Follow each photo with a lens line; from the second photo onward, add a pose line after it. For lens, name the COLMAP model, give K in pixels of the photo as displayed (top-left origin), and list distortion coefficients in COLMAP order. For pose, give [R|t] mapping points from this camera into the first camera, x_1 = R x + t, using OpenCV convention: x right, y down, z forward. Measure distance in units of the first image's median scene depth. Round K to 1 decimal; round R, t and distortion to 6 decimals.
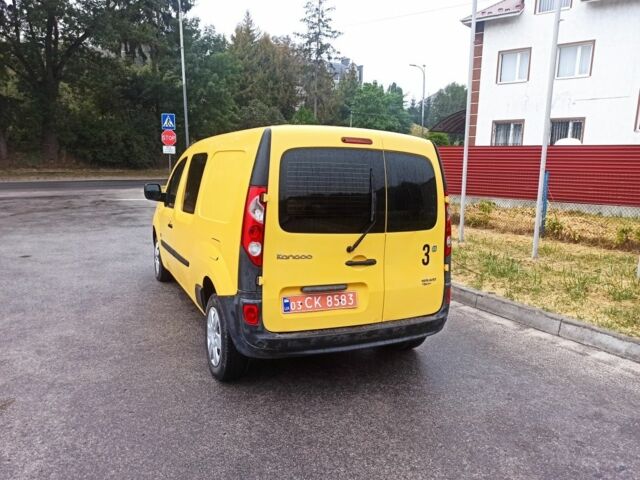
lens RADIAL K [[479.8, 0, 320.0], [0, 479.8, 240.0], [0, 0, 1]] dist [0.069049, -0.057238]
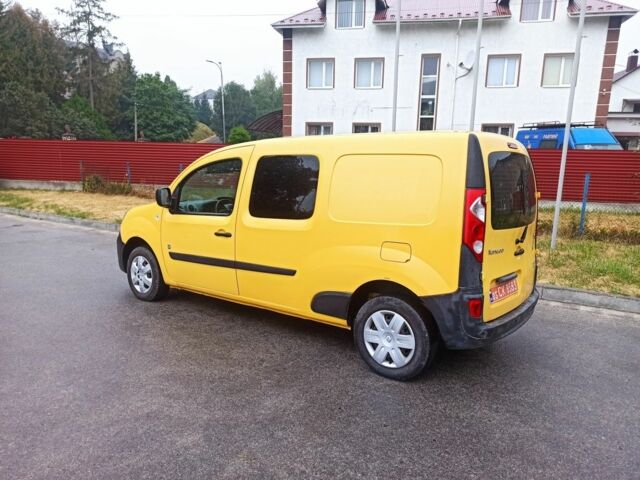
lens RADIAL K [[479.8, 0, 320.0], [0, 479.8, 240.0], [0, 0, 1]] dist [0.069049, -0.057238]
pose [[0.885860, -0.074111, 0.457996, -0.139679], [0.070899, 0.997189, 0.024227, -0.007147], [-0.458504, 0.011010, 0.888624, 0.030187]]
